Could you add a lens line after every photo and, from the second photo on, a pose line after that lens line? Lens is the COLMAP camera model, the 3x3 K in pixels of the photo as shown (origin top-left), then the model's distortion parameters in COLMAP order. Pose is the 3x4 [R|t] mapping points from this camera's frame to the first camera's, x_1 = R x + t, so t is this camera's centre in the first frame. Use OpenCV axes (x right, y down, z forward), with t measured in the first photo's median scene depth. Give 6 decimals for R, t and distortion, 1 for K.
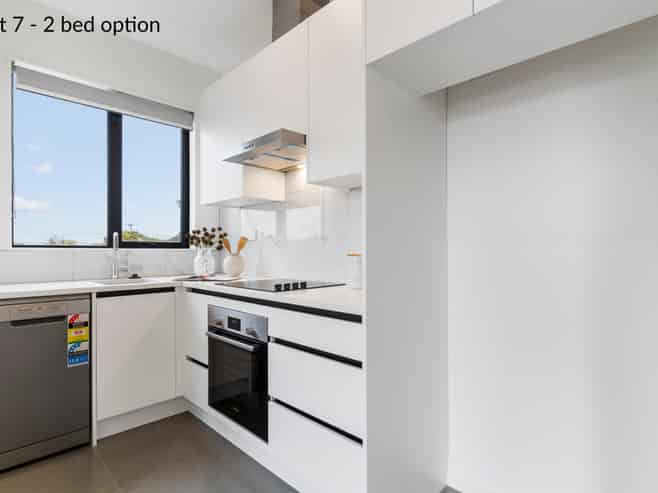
lens RADIAL K [[355.0, 0, 329.0], [0, 355.0, 246.5], [0, 0, 1]] dist [0.002838, 0.000415]
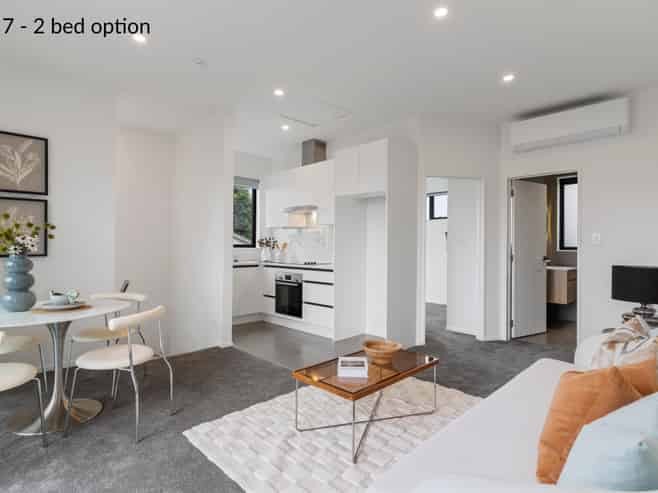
lens RADIAL K [[355.0, 0, 329.0], [0, 355.0, 246.5], [0, 0, 1]] dist [0.002838, 0.000415]
pose [[0.999935, 0.009235, -0.006752, 0.044703], [-0.009184, 0.999929, 0.007594, -0.030543], [0.006821, -0.007532, 0.999948, -1.473202]]
